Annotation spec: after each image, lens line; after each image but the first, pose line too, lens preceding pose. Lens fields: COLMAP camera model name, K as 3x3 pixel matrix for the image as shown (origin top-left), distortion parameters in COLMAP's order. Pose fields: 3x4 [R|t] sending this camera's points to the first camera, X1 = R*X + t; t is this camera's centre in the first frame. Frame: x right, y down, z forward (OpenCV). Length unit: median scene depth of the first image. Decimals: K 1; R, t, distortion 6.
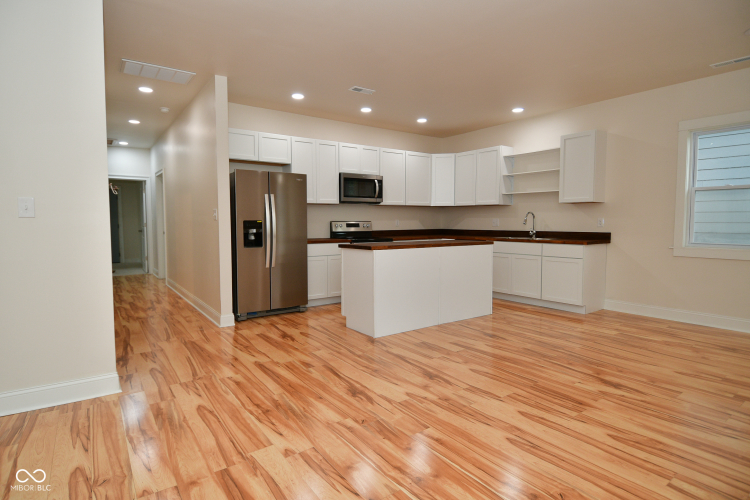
lens RADIAL K [[395.4, 0, 363.7], [0, 395.4, 243.1], [0, 0, 1]] dist [0.009910, -0.022398]
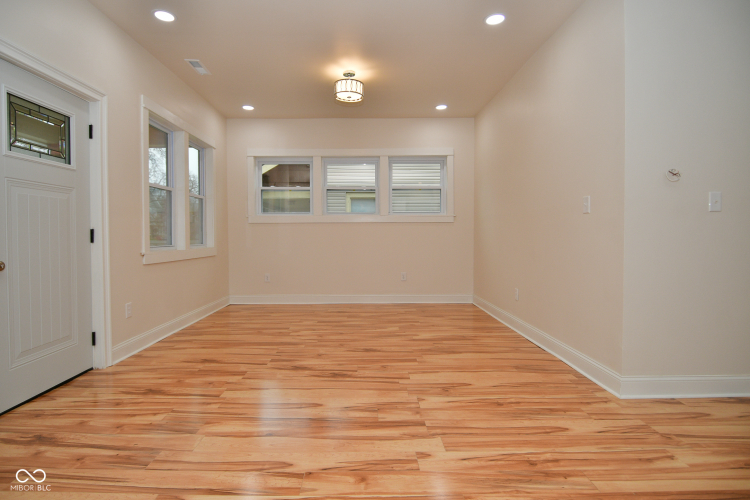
lens RADIAL K [[395.4, 0, 366.7], [0, 395.4, 241.5], [0, 0, 1]] dist [0.009910, -0.022398]
pose [[-0.570015, 0.020841, -0.821370, 0.286785], [-0.041306, 0.997687, 0.053980, -0.007826], [0.820595, 0.064697, -0.567836, 0.620654]]
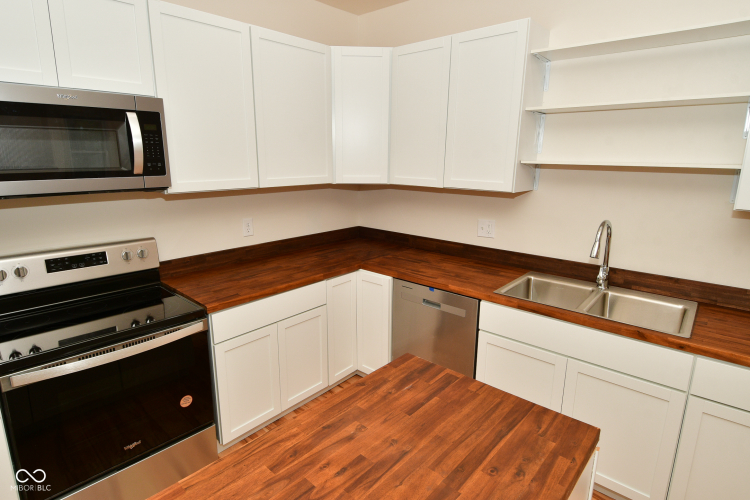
lens RADIAL K [[395.4, 0, 387.1], [0, 395.4, 242.6], [0, 0, 1]] dist [0.009910, -0.022398]
pose [[0.974316, -0.040385, 0.221536, 0.205144], [0.005956, 0.988065, 0.153923, -0.152576], [-0.225108, -0.148650, 0.962928, 0.930733]]
